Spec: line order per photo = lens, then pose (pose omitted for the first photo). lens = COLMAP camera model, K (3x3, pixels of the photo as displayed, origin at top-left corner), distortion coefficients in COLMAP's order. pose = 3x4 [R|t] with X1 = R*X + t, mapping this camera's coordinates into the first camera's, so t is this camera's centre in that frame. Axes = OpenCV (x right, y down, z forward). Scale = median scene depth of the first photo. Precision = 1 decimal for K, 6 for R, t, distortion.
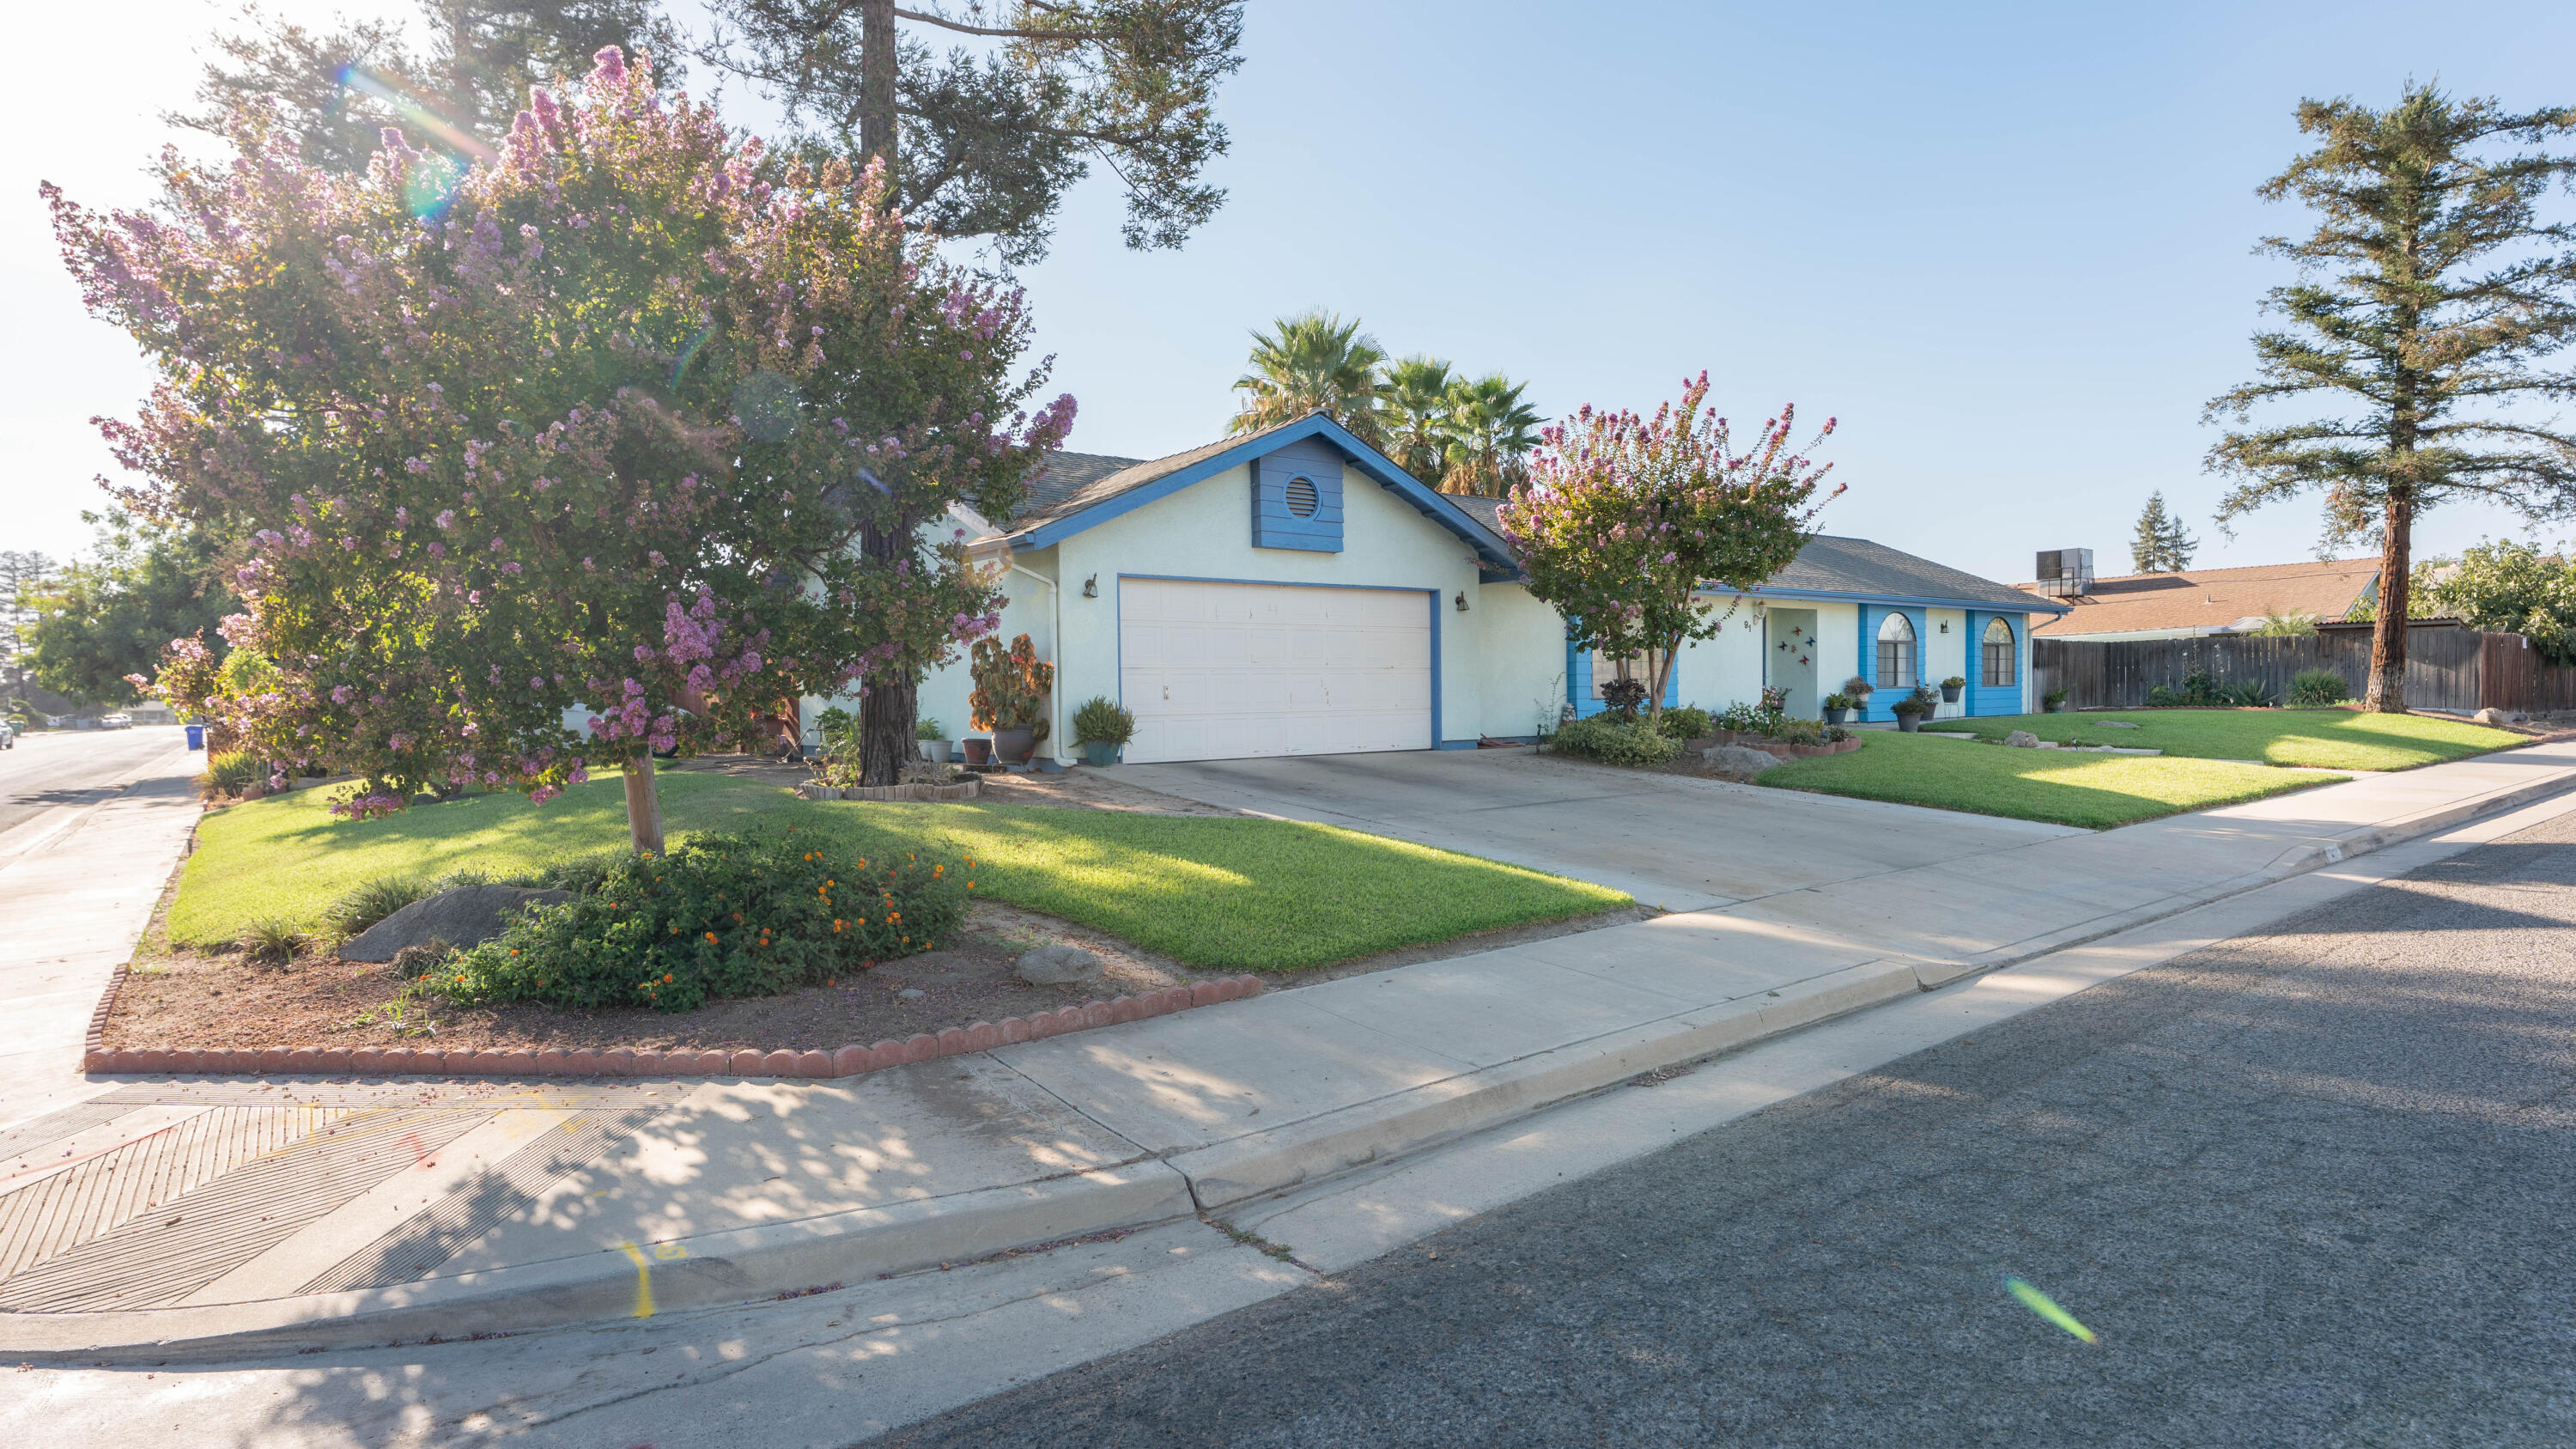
lens RADIAL K [[1290.8, 0, 1248.9], [0, 1290.8, 744.0], [0, 0, 1]] dist [-0.000034, 0.000664]
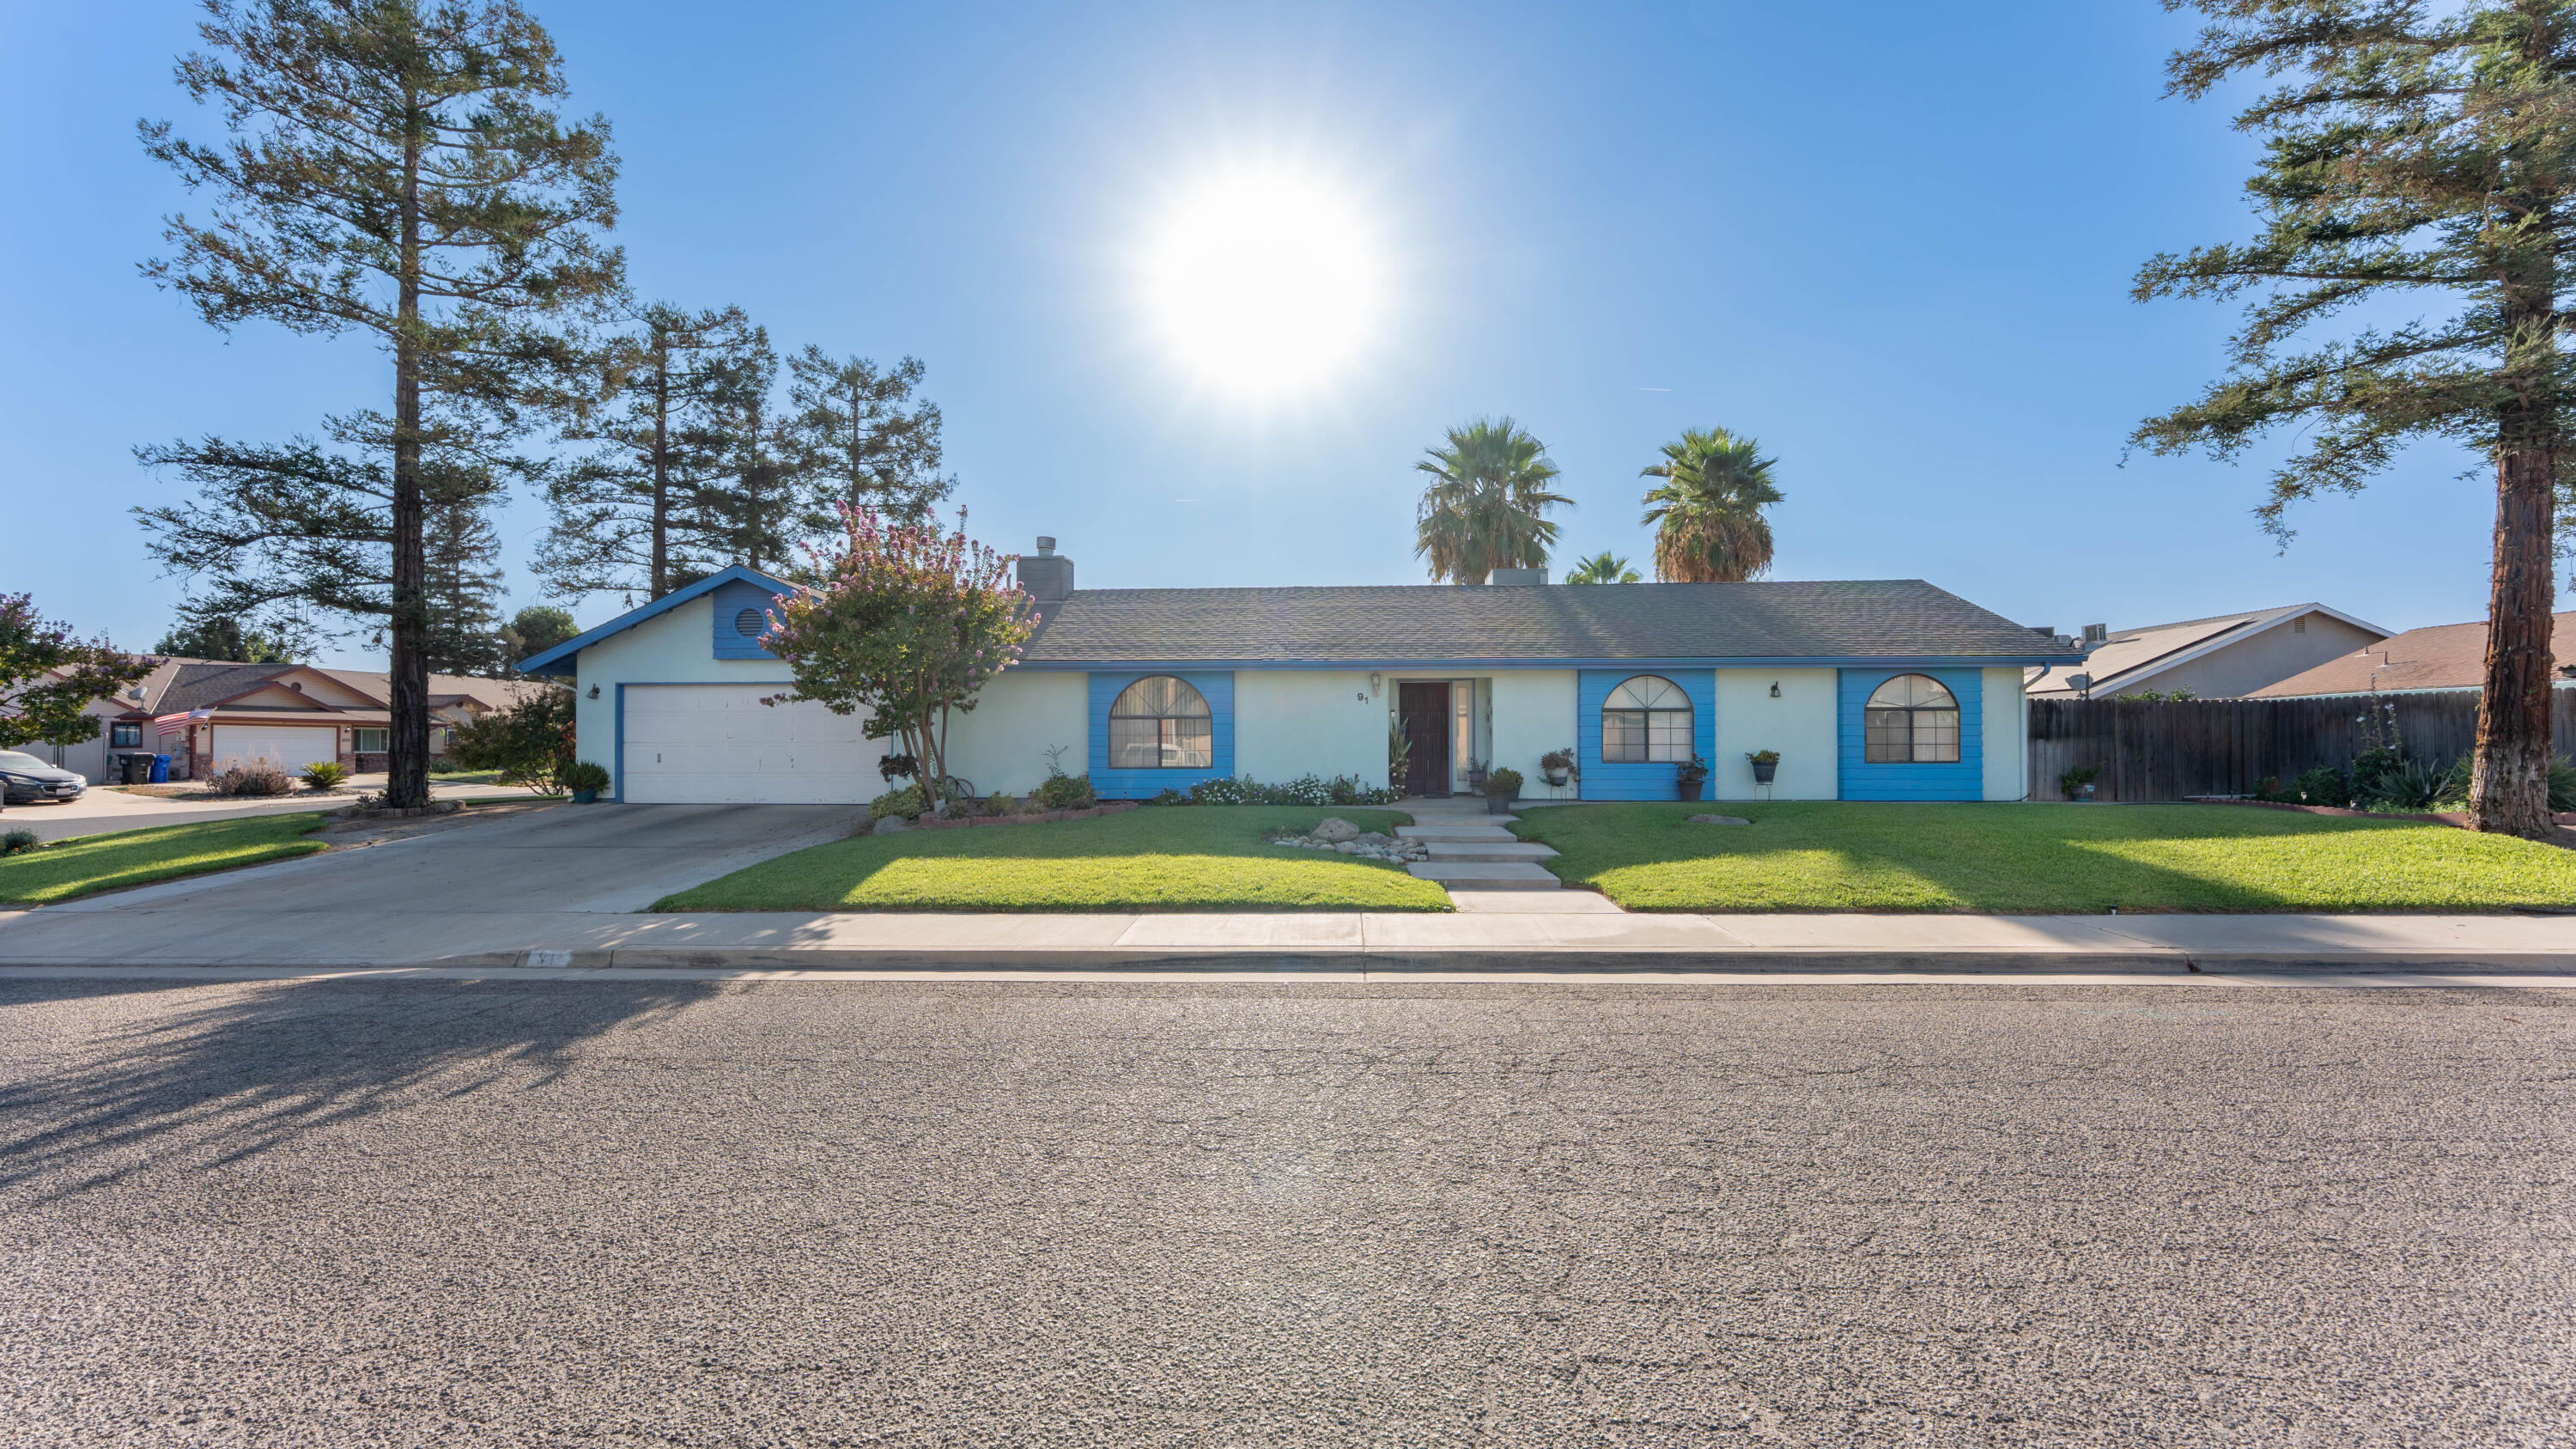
lens RADIAL K [[1011.1, 0, 1288.0], [0, 1011.1, 724.5], [0, 0, 1]] dist [0.006998, 0.000072]
pose [[0.764270, 0.003478, -0.644887, 0.793062], [-0.033651, 0.998838, -0.034493, -0.038737], [0.644018, 0.048063, 0.763499, 0.336890]]
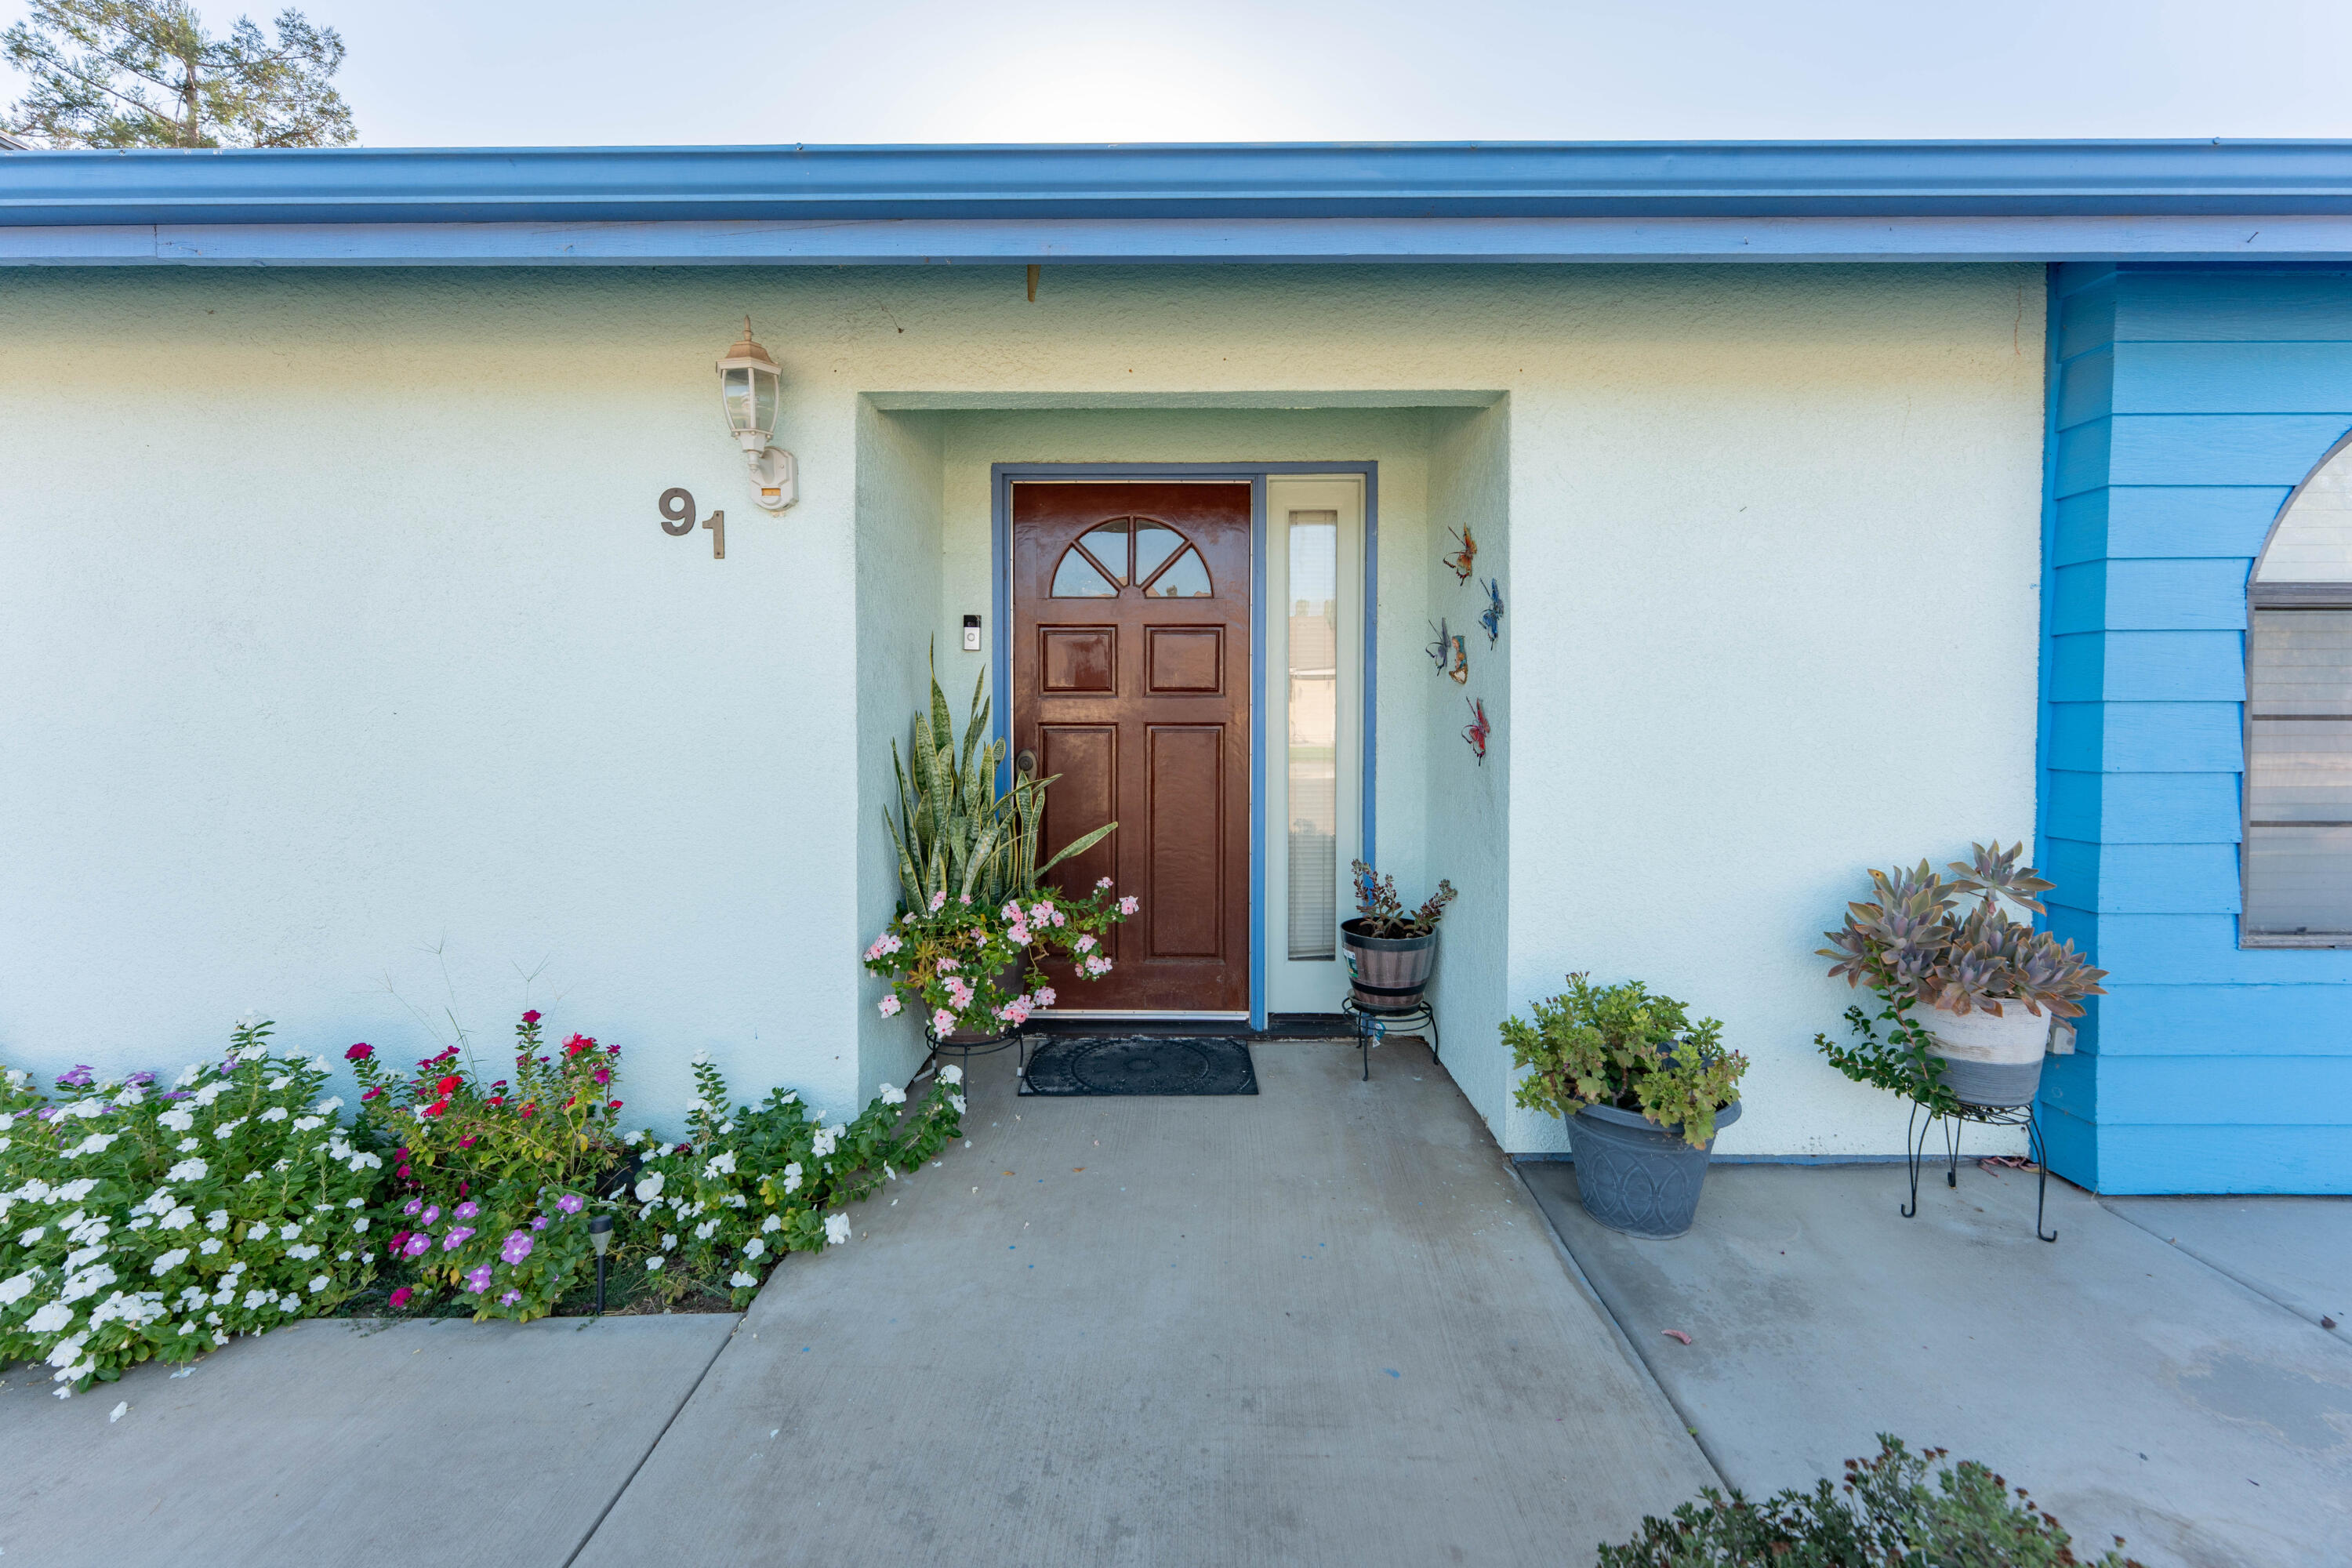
lens RADIAL K [[979.1, 0, 1189.1], [0, 979.1, 744.0], [0, 0, 1]] dist [0.001329, 0.000181]
pose [[0.790406, 0.031489, -0.611773, 0.475589], [-0.037276, 0.999300, 0.003275, -0.061830], [0.611448, 0.020215, 0.791027, 0.878671]]
